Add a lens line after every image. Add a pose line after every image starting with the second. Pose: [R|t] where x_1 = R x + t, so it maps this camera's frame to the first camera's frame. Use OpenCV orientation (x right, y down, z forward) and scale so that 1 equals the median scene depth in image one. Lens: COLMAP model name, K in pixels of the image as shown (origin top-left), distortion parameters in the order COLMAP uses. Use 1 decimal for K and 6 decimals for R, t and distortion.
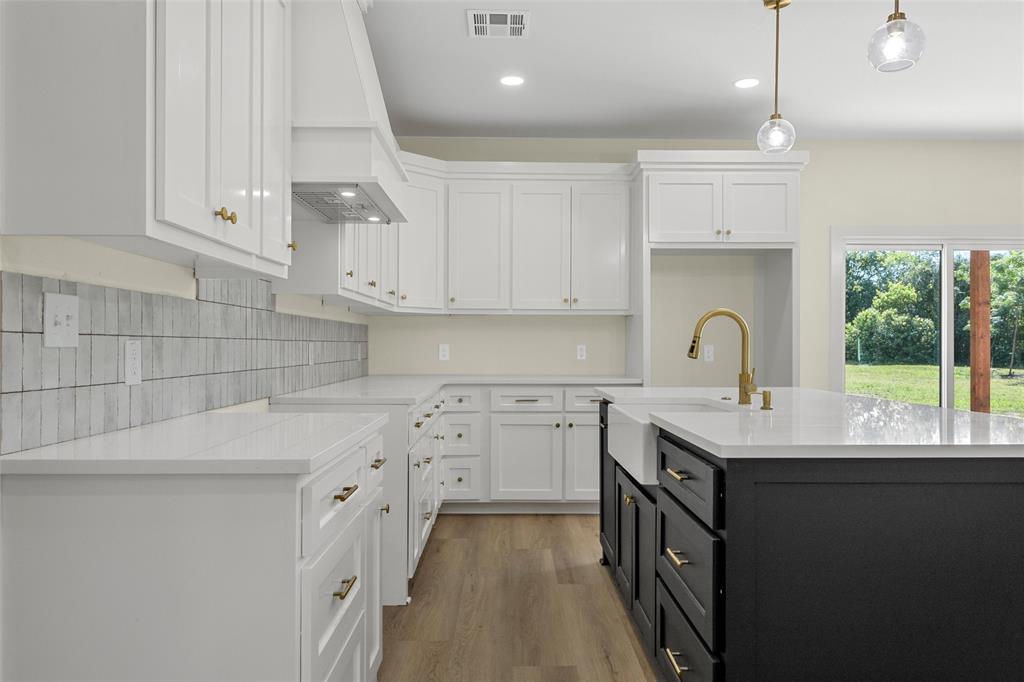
lens RADIAL K [[708.5, 0, 516.6], [0, 708.5, 343.9], [0, 0, 1]] dist [0.003914, -0.002916]
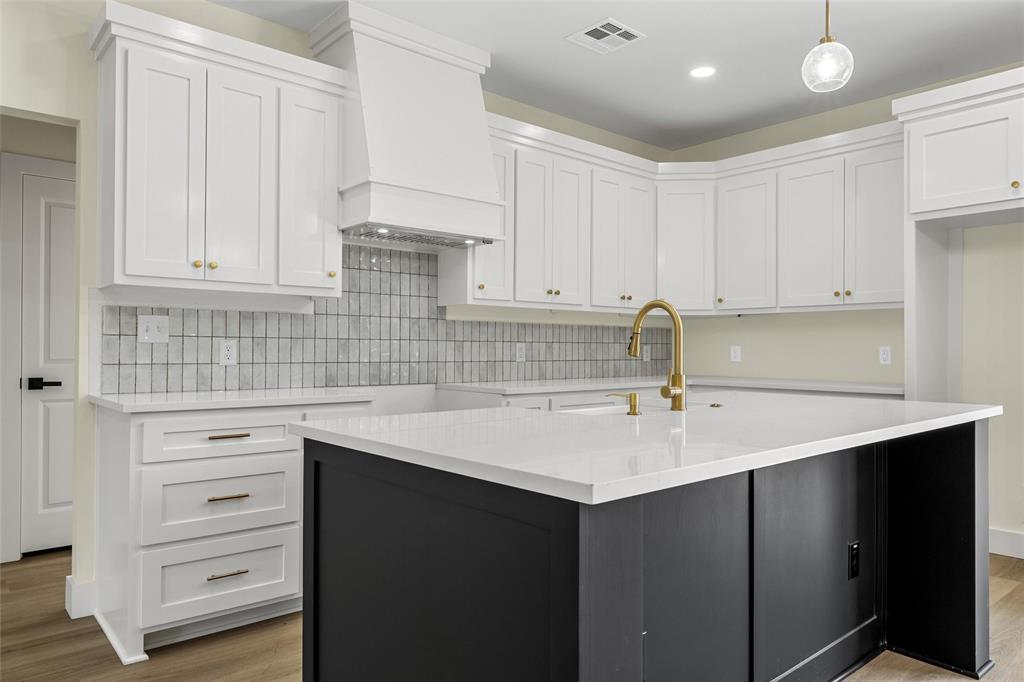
lens RADIAL K [[675.7, 0, 528.1], [0, 675.7, 344.3], [0, 0, 1]] dist [0.008450, 0.002055]
pose [[0.652666, -0.003623, -0.757637, 0.477232], [-0.002166, 0.999976, -0.006647, 0.006322], [0.757642, 0.005980, 0.652642, 0.194279]]
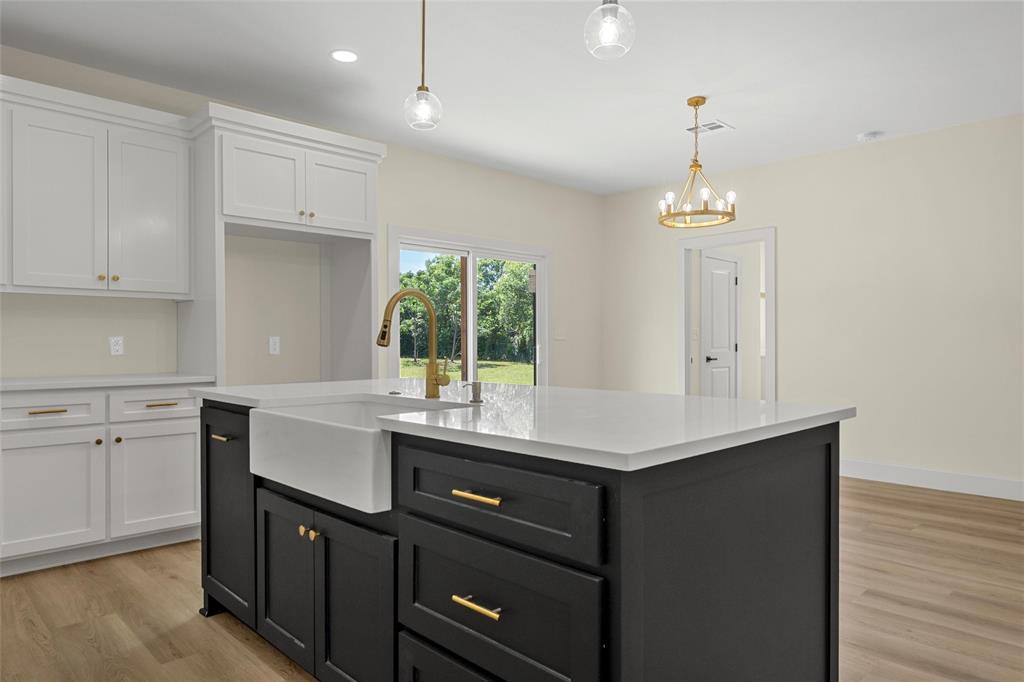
lens RADIAL K [[650.9, 0, 511.0], [0, 650.9, 344.2], [0, 0, 1]] dist [-0.005059, 0.003198]
pose [[0.731907, -0.004503, 0.681390, -0.091451], [0.001119, 0.999985, 0.005406, 0.007924], [-0.681404, -0.003194, 0.731901, 0.196756]]
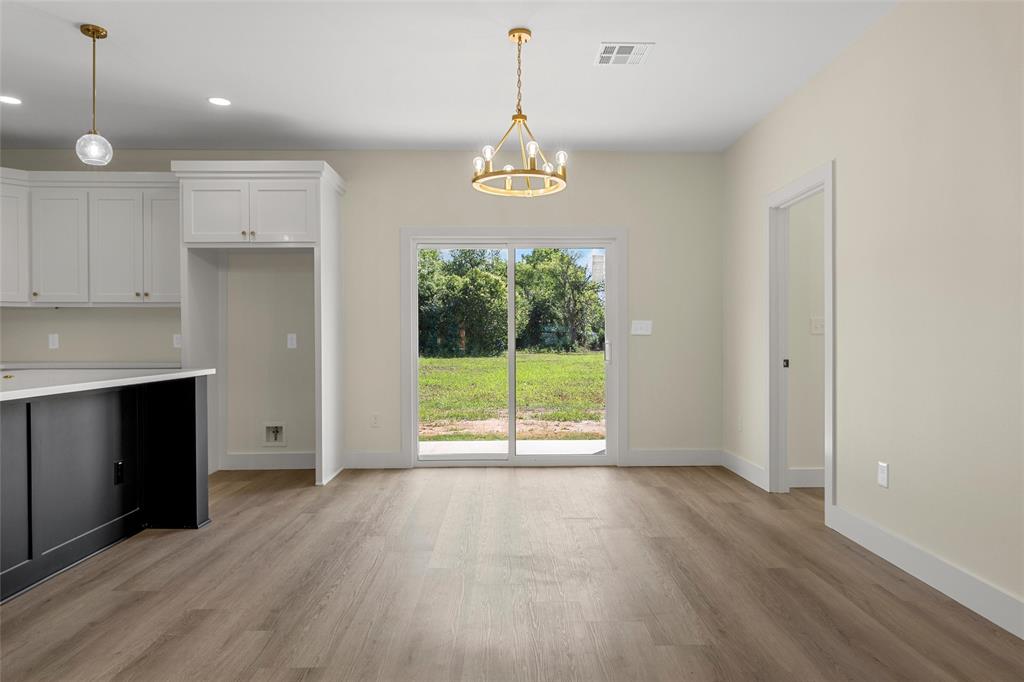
lens RADIAL K [[650.9, 0, 510.5], [0, 650.9, 341.0], [0, 0, 1]] dist [-0.005059, 0.003198]
pose [[0.999953, -0.004584, 0.008510, 0.697986], [0.004533, 0.999972, 0.005993, 0.009998], [-0.008537, -0.005954, 0.999946, -0.041768]]
